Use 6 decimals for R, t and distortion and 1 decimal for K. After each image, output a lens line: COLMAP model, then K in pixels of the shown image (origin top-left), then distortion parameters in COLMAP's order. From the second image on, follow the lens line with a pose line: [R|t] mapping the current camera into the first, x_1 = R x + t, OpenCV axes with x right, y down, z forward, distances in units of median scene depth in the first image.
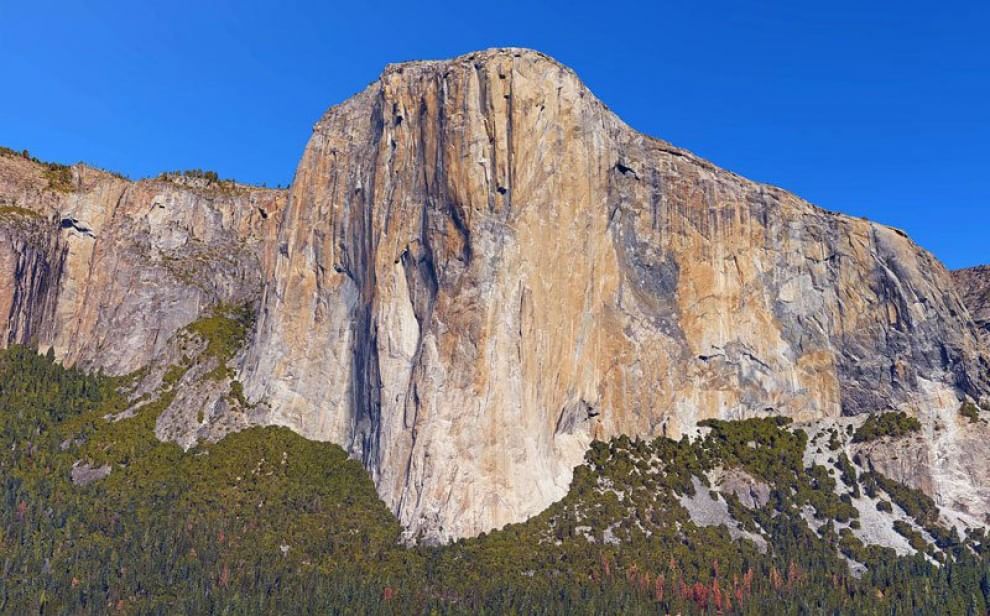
lens RADIAL K [[663.6, 0, 495.0], [0, 663.6, 308.0], [0, 0, 1]] dist [-0.000093, 0.001895]
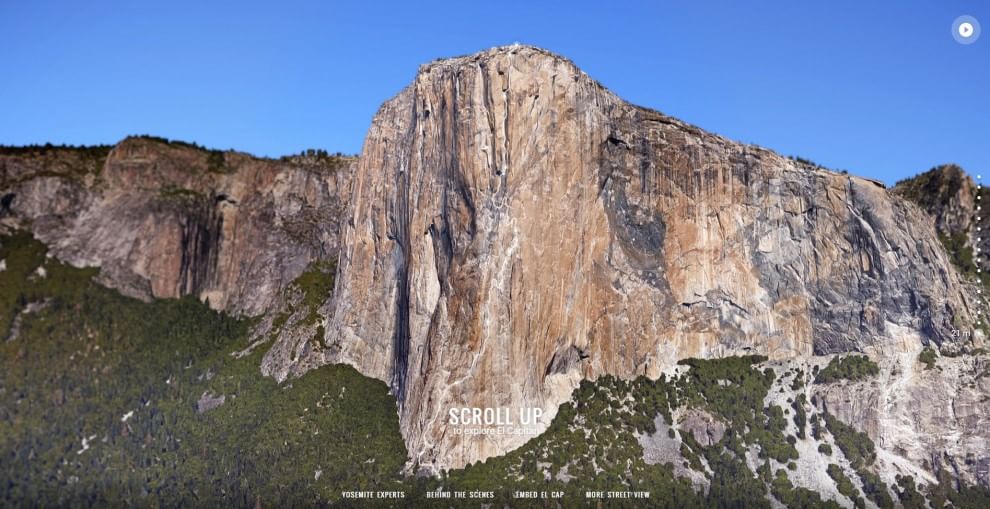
lens RADIAL K [[541.1, 0, 495.3], [0, 541.1, 271.9], [0, 0, 1]] dist [0.001475, -0.000116]
pose [[0.983536, -0.031736, -0.177902, 0.160180], [0.046531, 0.995739, 0.079617, -0.073596], [0.174617, -0.086584, 0.980822, 0.024459]]
